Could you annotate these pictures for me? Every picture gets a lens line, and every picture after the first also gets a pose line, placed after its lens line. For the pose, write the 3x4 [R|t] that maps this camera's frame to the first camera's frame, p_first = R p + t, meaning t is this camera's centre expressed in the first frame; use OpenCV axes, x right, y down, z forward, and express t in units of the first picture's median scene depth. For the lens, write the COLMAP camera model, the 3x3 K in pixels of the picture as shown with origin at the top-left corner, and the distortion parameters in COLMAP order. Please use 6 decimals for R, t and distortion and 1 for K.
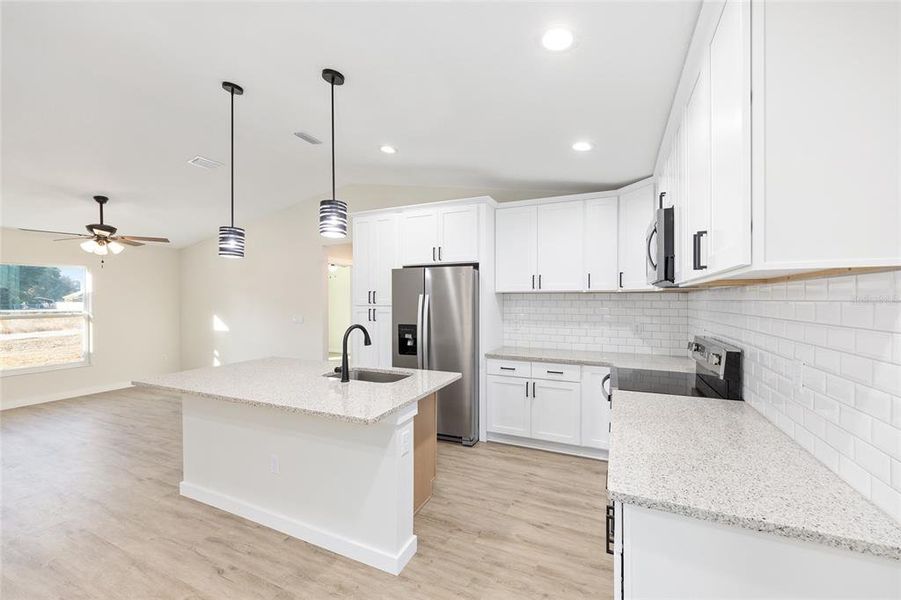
lens RADIAL K [[362.1, 0, 453.1], [0, 362.1, 302.2], [0, 0, 1]] dist [0.004352, -0.000891]
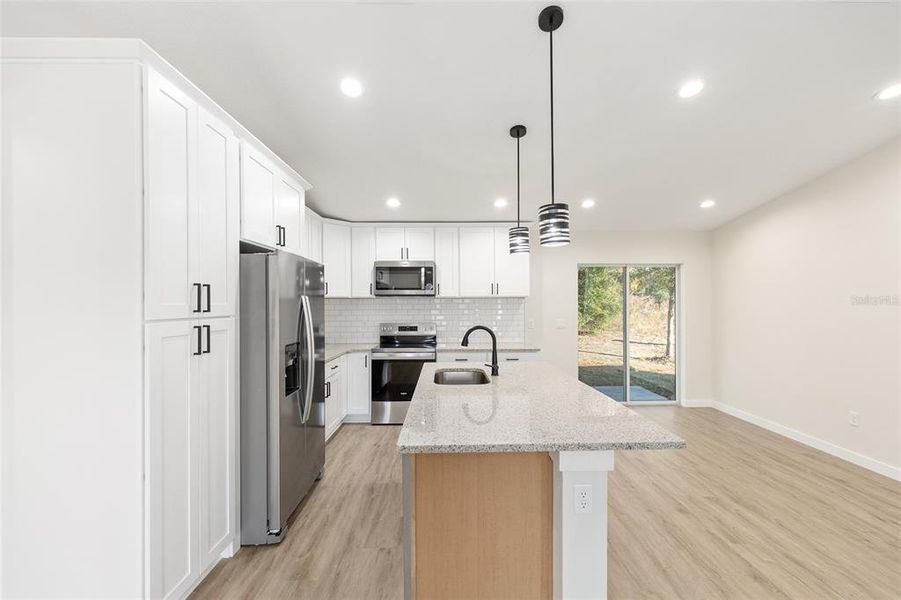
lens RADIAL K [[362.1, 0, 454.6], [0, 362.1, 300.3], [0, 0, 1]] dist [0.004352, -0.000891]
pose [[-0.426999, 0.009672, 0.904200, -1.061406], [0.009133, 0.999938, -0.006383, -0.008027], [-0.904206, 0.005533, -0.427061, 1.332937]]
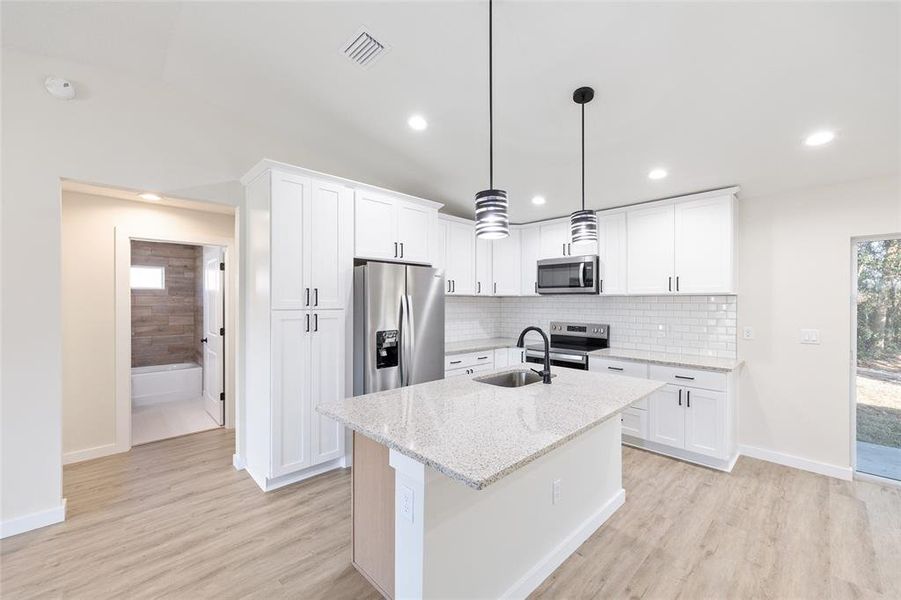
lens RADIAL K [[362.1, 0, 455.4], [0, 362.1, 302.2], [0, 0, 1]] dist [0.004352, -0.000891]
pose [[0.362021, 0.001217, 0.932169, -1.110523], [0.001304, 0.999998, -0.001812, -0.003244], [-0.932169, 0.001872, 0.362018, 0.728745]]
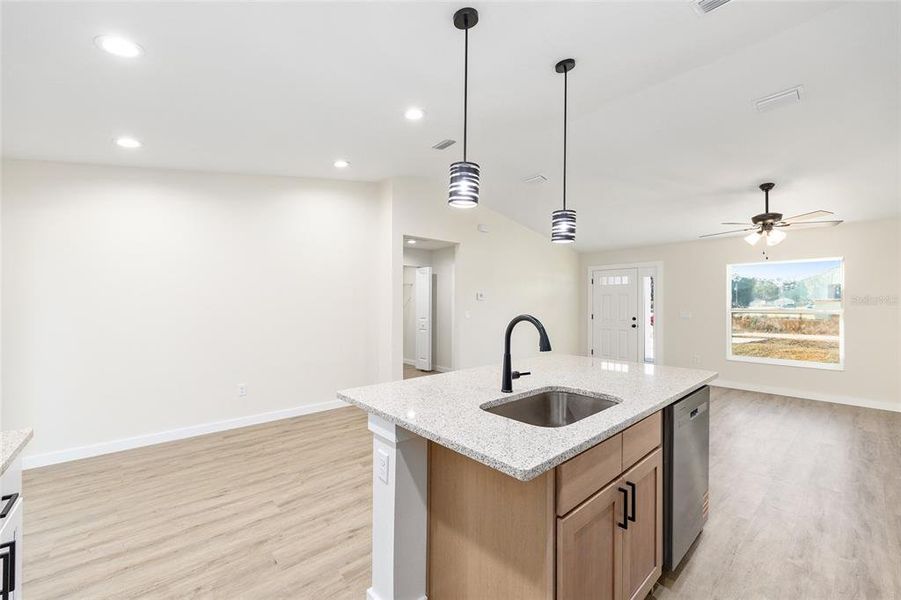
lens RADIAL K [[362.1, 0, 457.2], [0, 362.1, 301.2], [0, 0, 1]] dist [0.004352, -0.000891]
pose [[-0.405923, -0.003800, -0.913900, 0.343364], [-0.006363, 0.999979, -0.001332, 0.032781], [0.913885, 0.005274, -0.405938, 1.006156]]
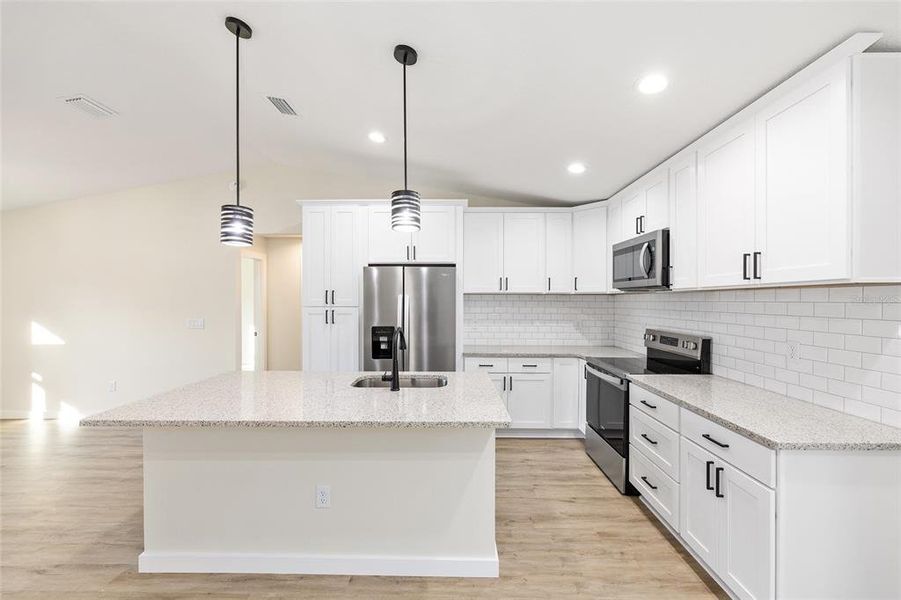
lens RADIAL K [[362.1, 0, 454.9], [0, 362.1, 303.8], [0, 0, 1]] dist [0.004352, -0.000891]
pose [[0.914362, -0.001569, 0.404894, -0.441043], [-0.000058, 0.999992, 0.004005, -0.001305], [-0.404897, -0.003685, 0.914355, 0.092105]]
